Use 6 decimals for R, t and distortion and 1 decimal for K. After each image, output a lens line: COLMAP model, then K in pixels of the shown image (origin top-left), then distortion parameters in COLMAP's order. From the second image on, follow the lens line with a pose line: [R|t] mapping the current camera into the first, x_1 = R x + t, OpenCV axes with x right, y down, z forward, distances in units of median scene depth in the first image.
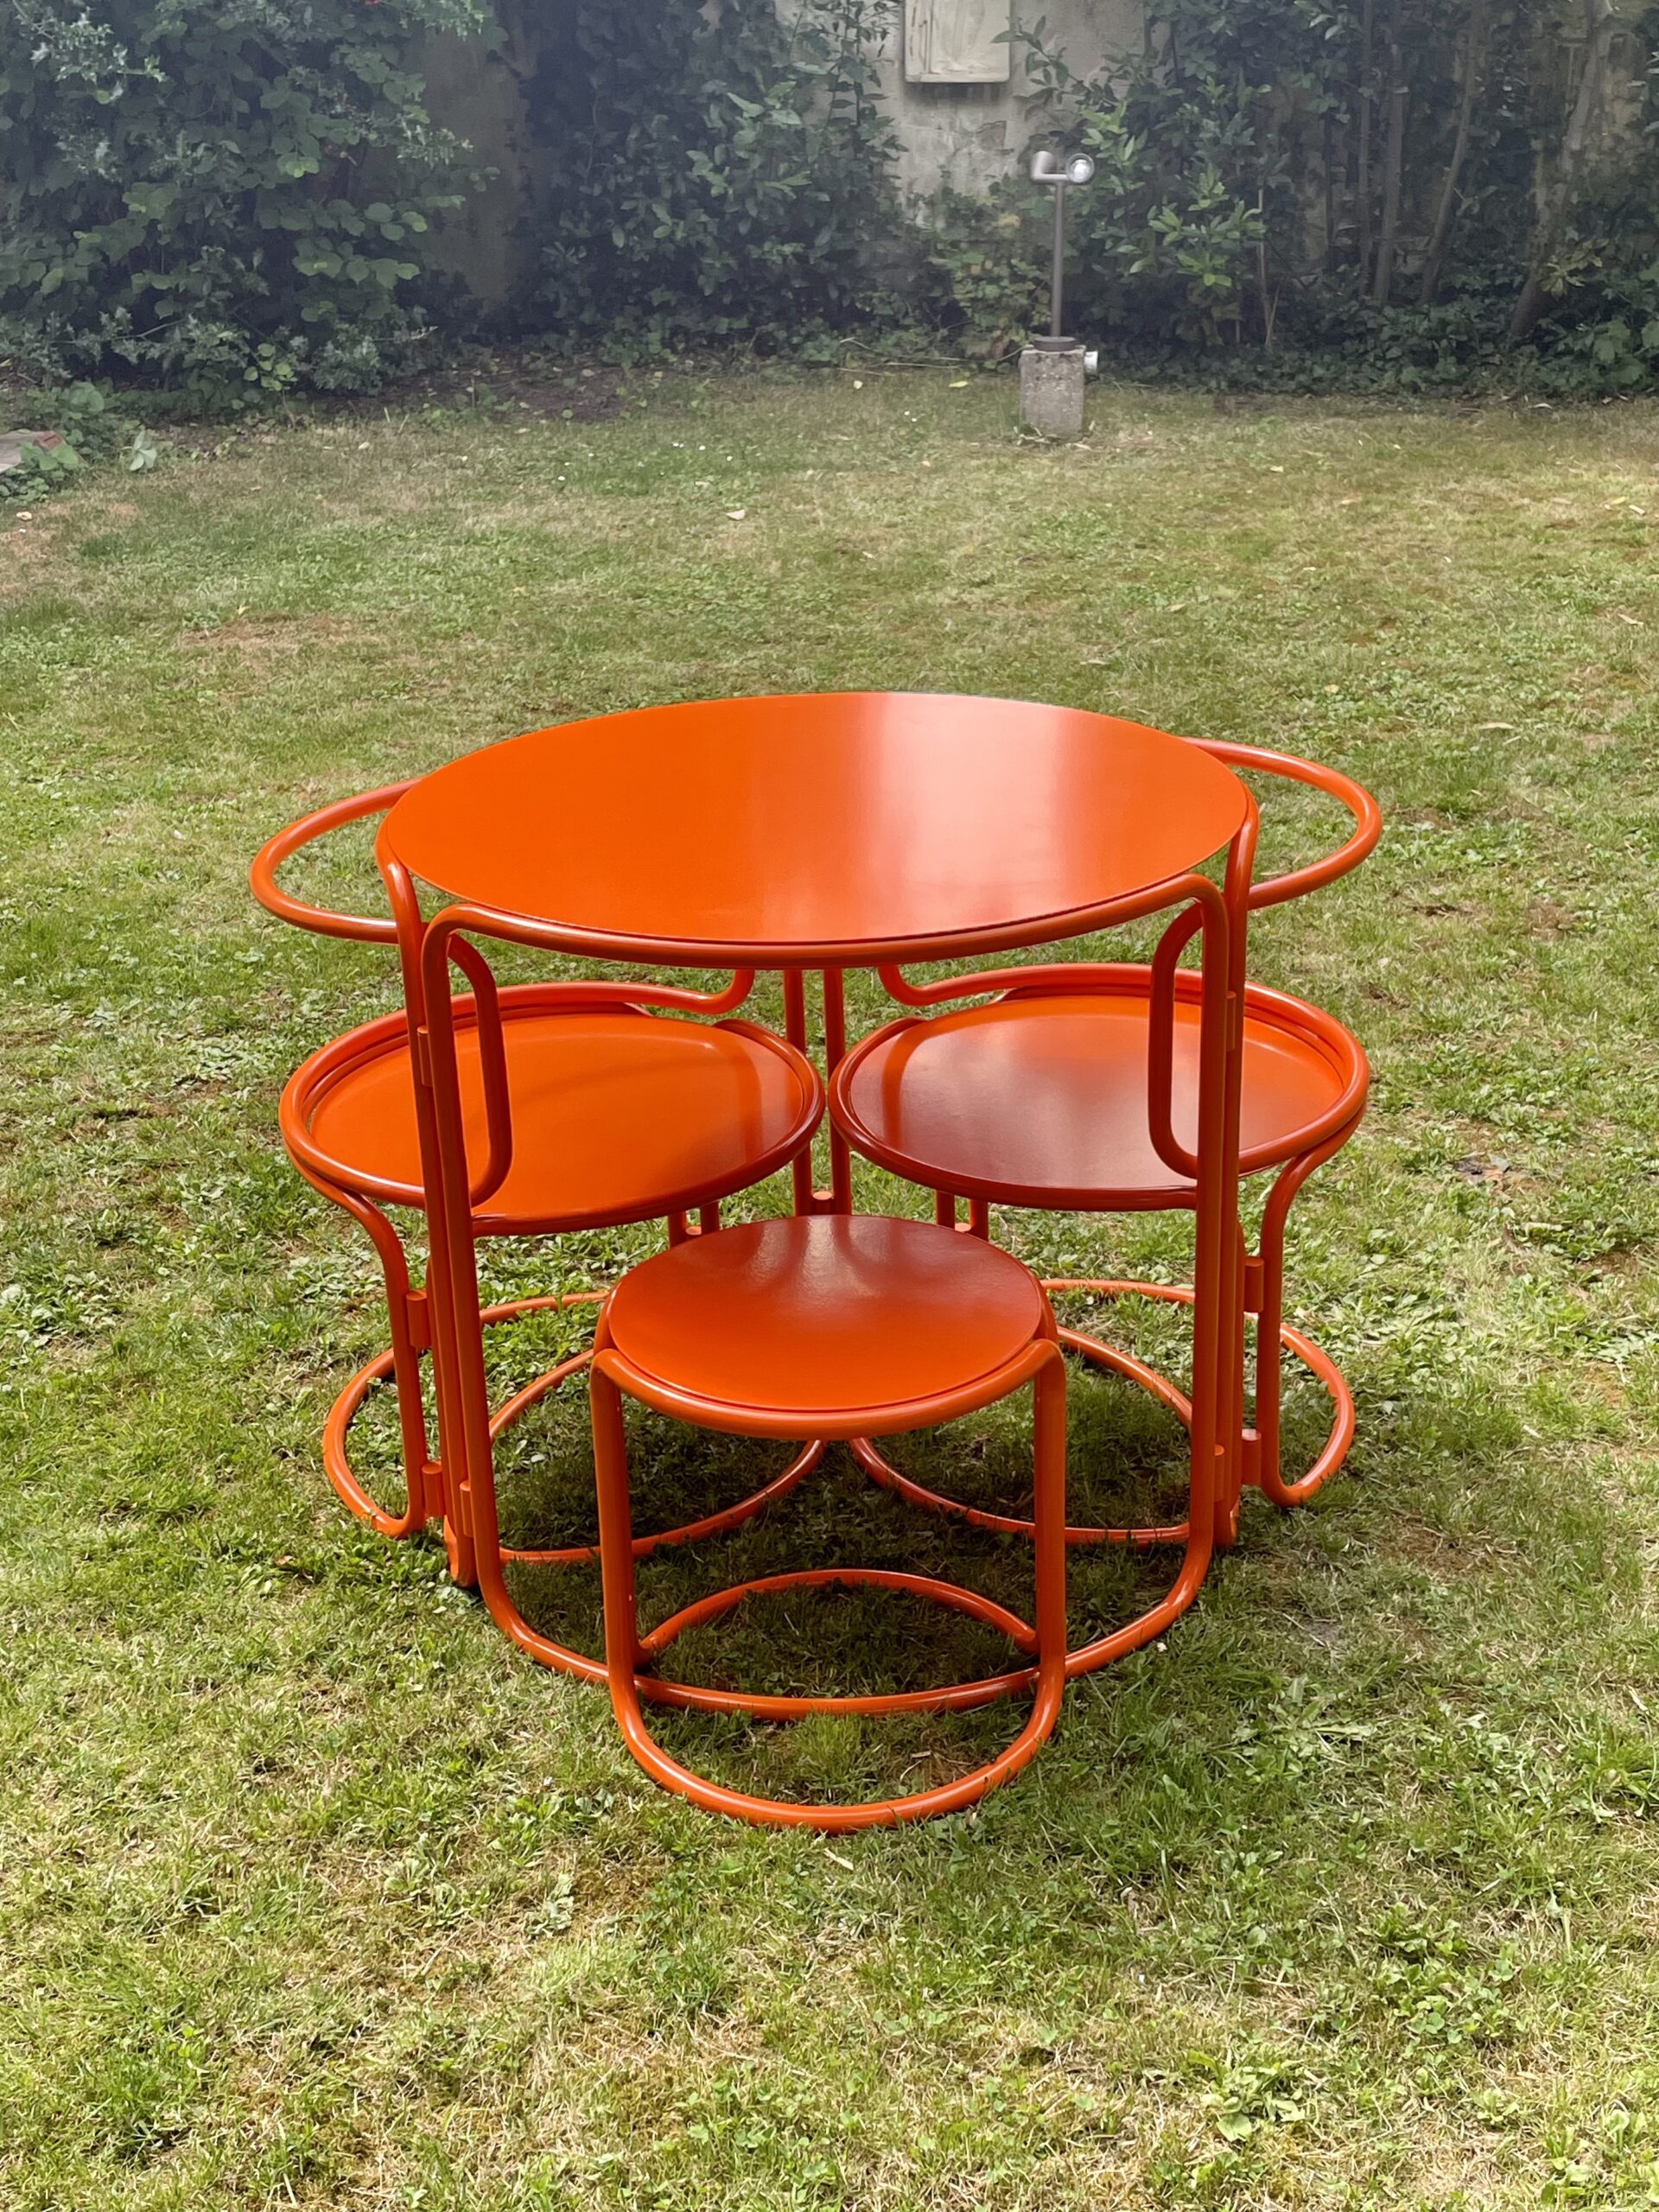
lens RADIAL K [[2656.2, 0, 826.1], [0, 2656.2, 1101.4], [0, 0, 1]] dist [0.133294, -0.288419]
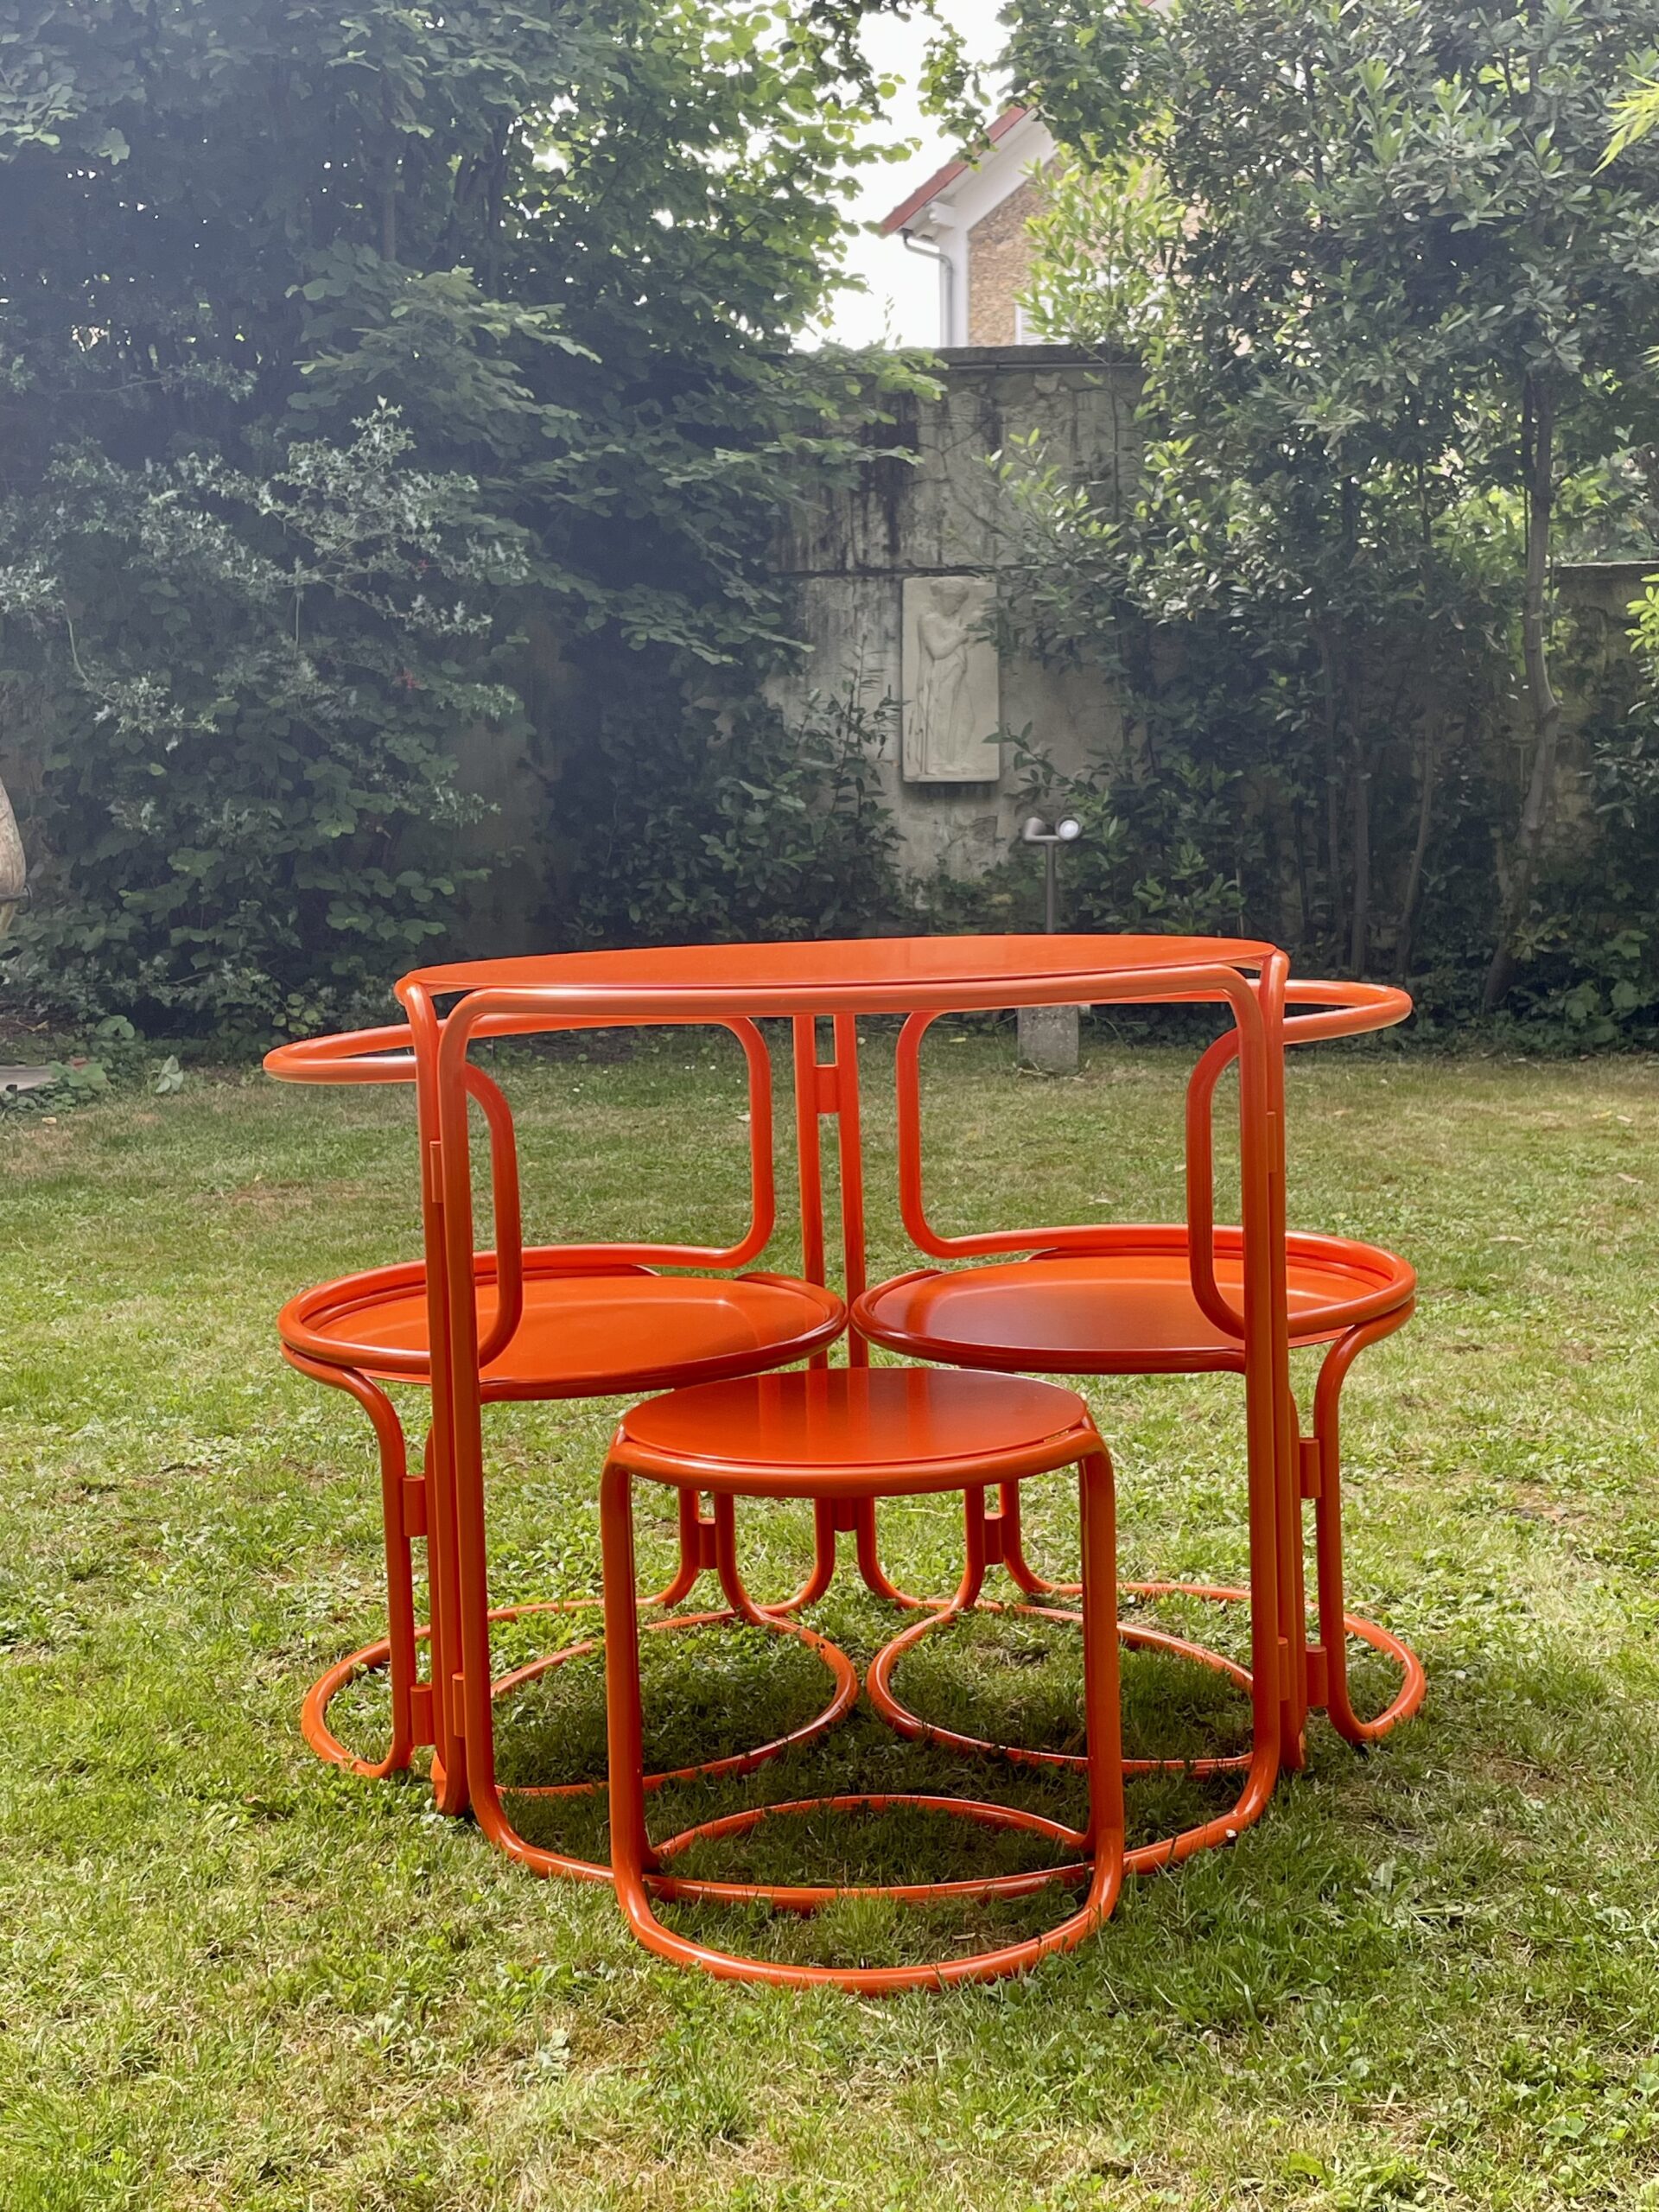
lens RADIAL K [[2656.2, 0, 826.1], [0, 2656.2, 1101.4], [0, 0, 1]] dist [0.133294, -0.288419]
pose [[0.999997, -0.002565, 0.000384, -0.006671], [0.002566, 0.956892, -0.290433, 0.160449], [0.000378, 0.290433, 0.956895, 0.048832]]
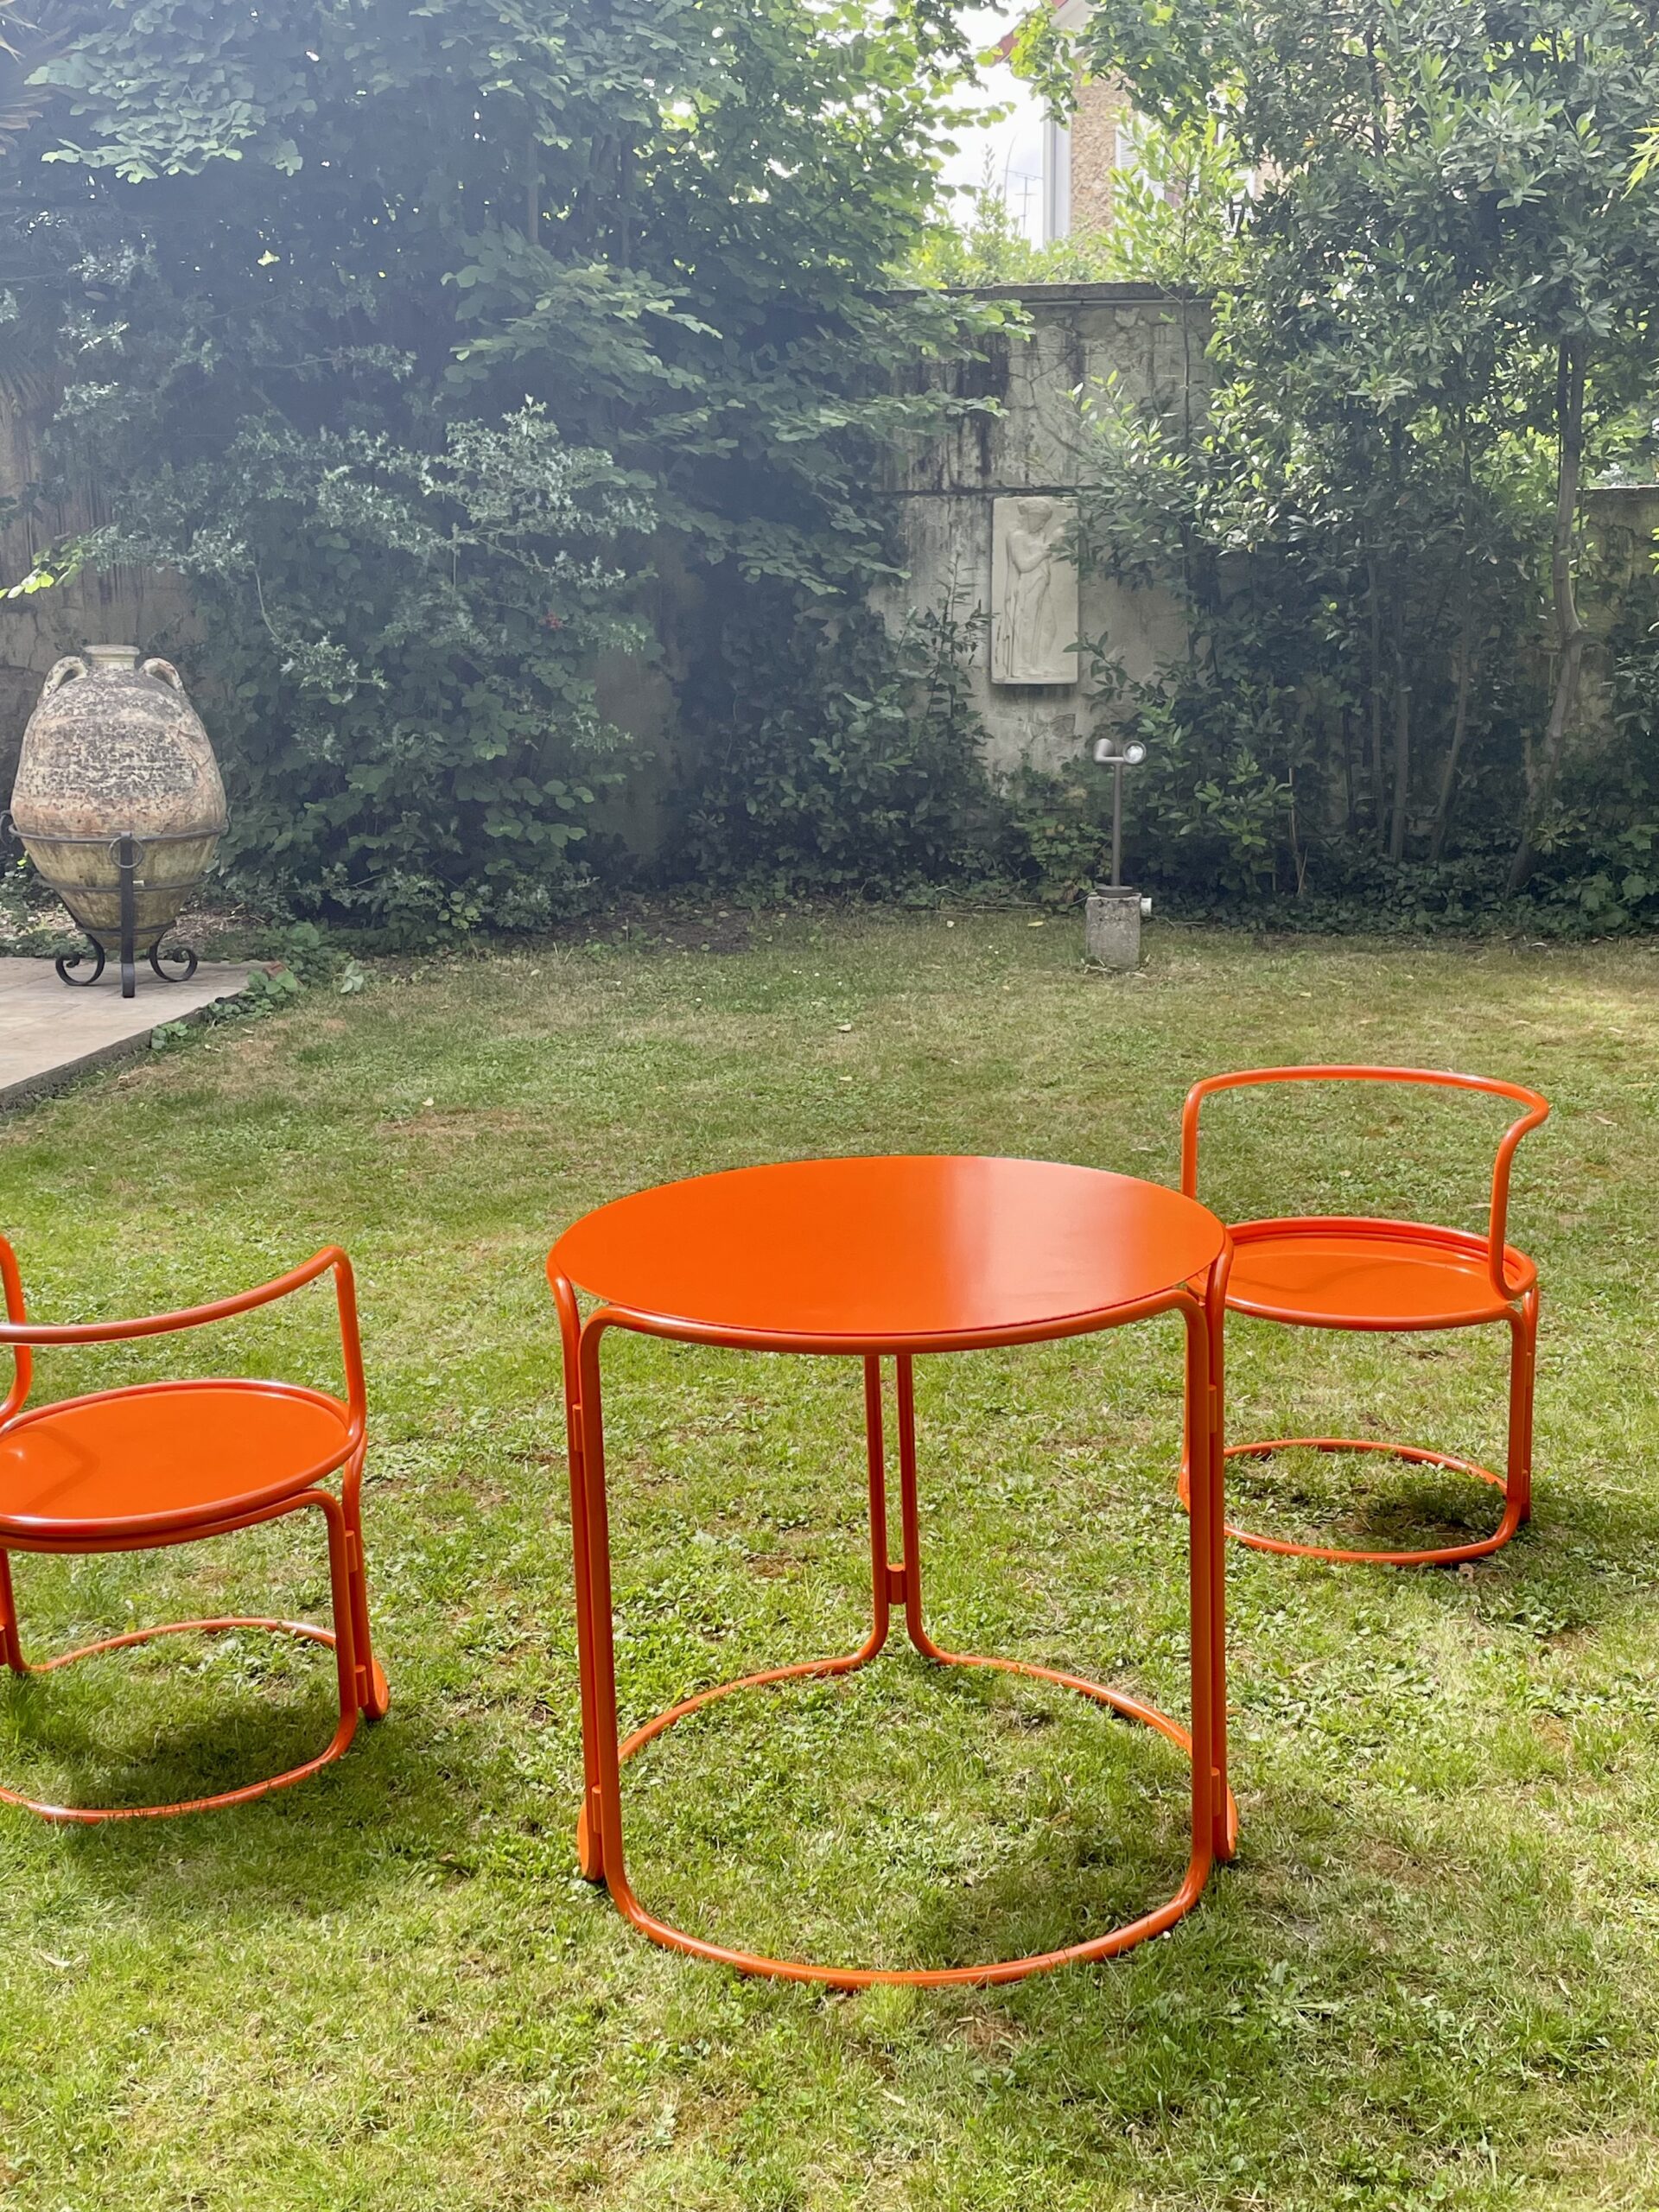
lens RADIAL K [[2420.8, 0, 828.9], [0, 2420.8, 1097.4], [0, 0, 1]] dist [0.124580, -0.225252]
pose [[0.999072, 0.006010, -0.042659, 0.012677], [-0.013956, 0.981975, -0.188497, 0.030332], [0.040757, 0.188918, 0.981147, -0.113700]]
